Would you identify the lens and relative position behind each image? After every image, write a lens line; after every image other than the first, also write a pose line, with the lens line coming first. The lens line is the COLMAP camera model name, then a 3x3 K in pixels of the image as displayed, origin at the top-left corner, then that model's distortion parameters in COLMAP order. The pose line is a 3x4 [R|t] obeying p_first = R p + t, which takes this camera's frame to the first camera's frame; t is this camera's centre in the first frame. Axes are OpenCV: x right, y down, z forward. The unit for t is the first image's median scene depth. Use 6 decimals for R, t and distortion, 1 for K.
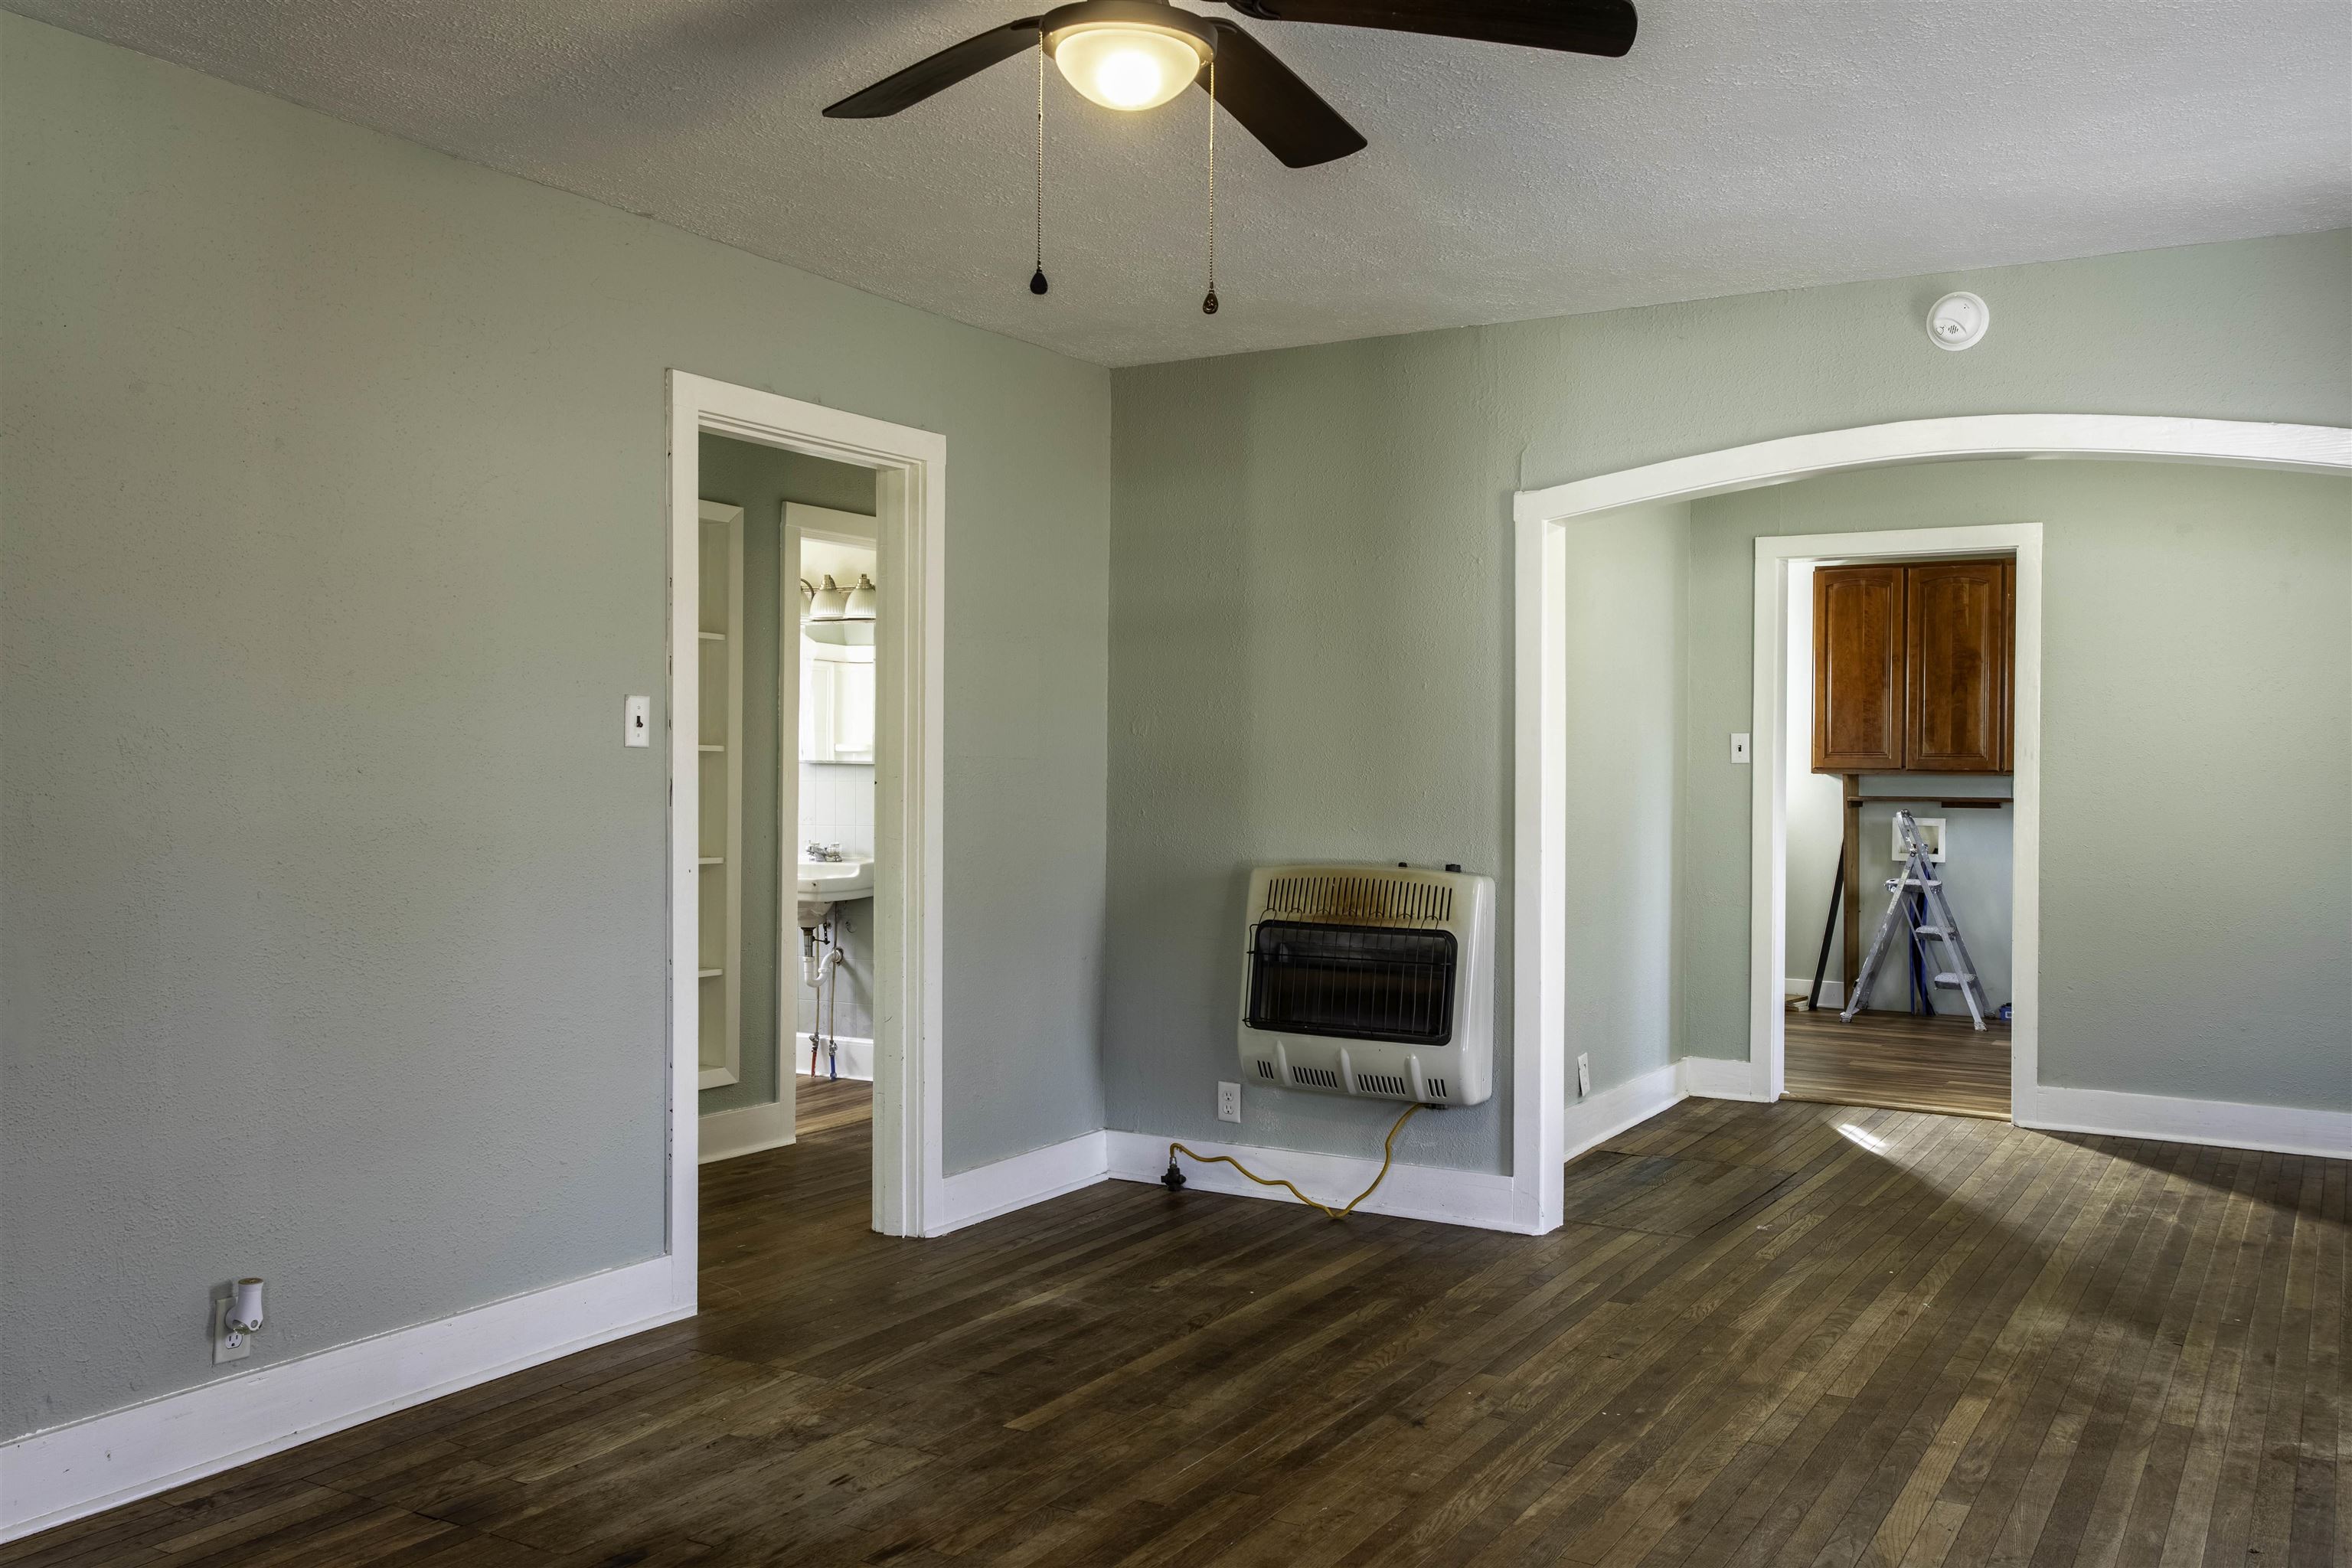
lens RADIAL K [[1977.7, 0, 1232.1], [0, 1977.7, 752.4], [0, 0, 1]] dist [0.013744, -0.002475]
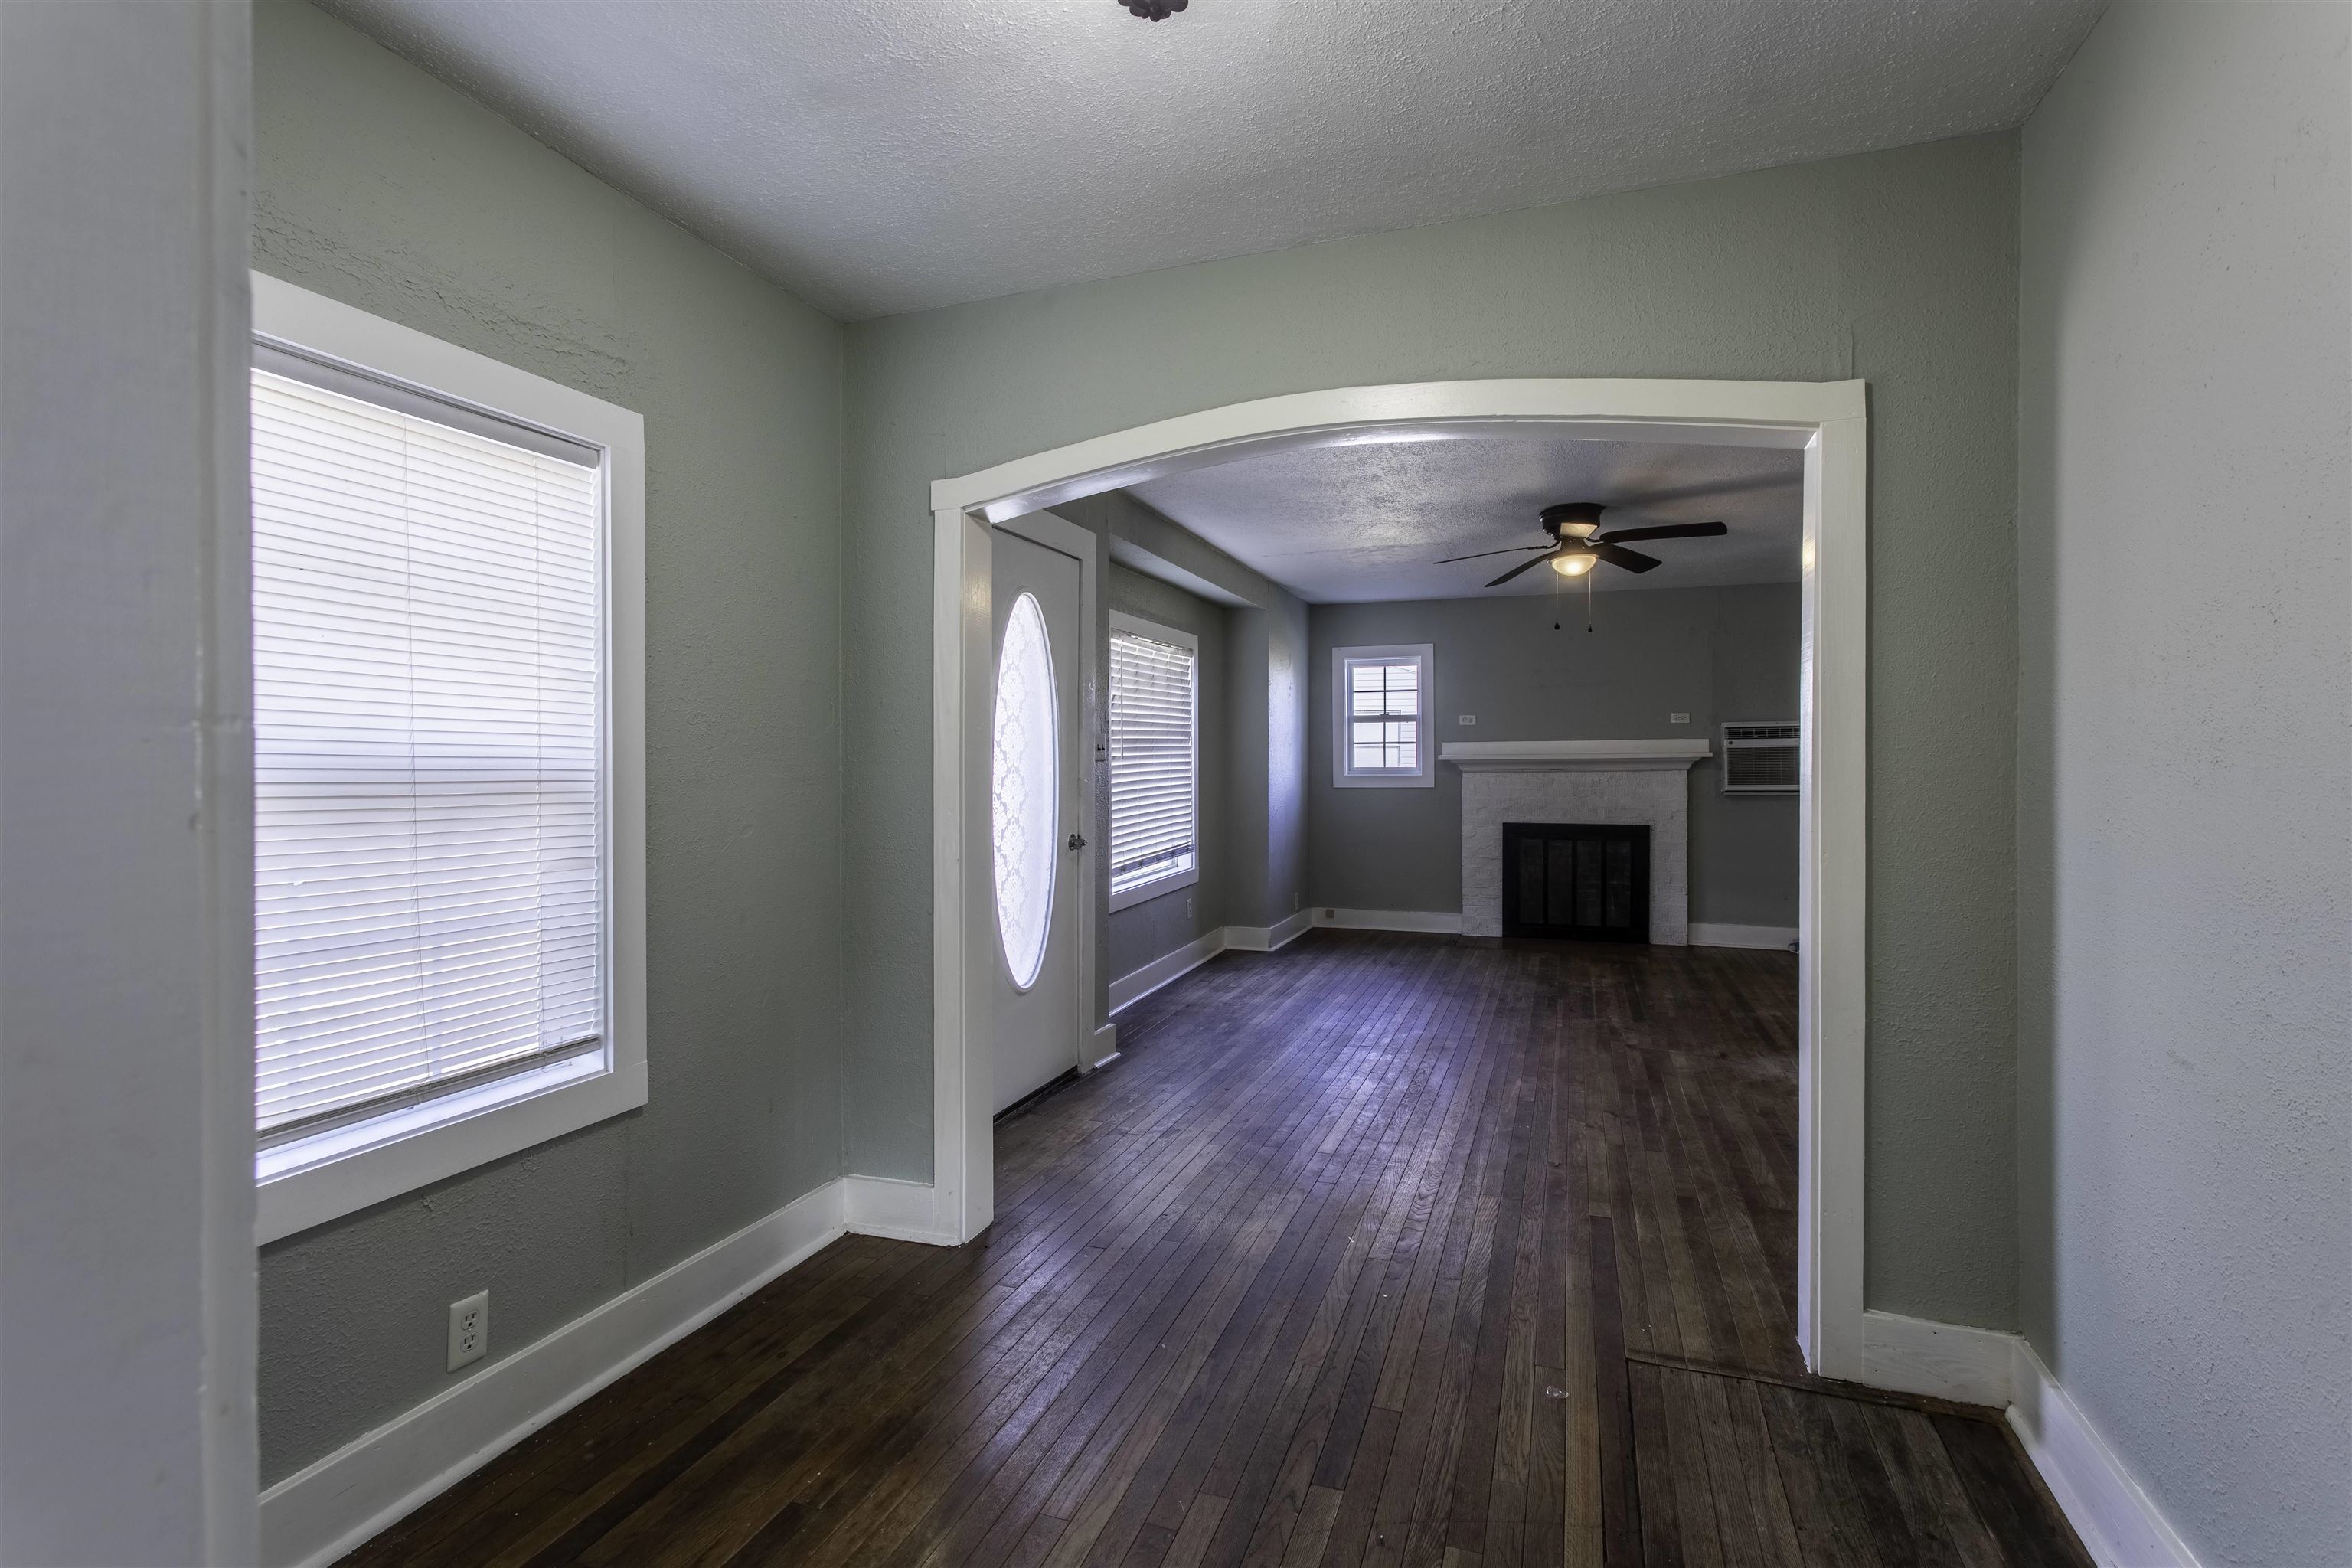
lens RADIAL K [[1120.2, 0, 1177.4], [0, 1120.2, 762.8], [0, 0, 1]] dist [0.009853, -0.002849]
pose [[-0.985938, -0.010306, -0.166795, 0.647738], [-0.009356, 0.999935, -0.006477, 0.015346], [0.166850, -0.004826, -0.985970, 1.878045]]
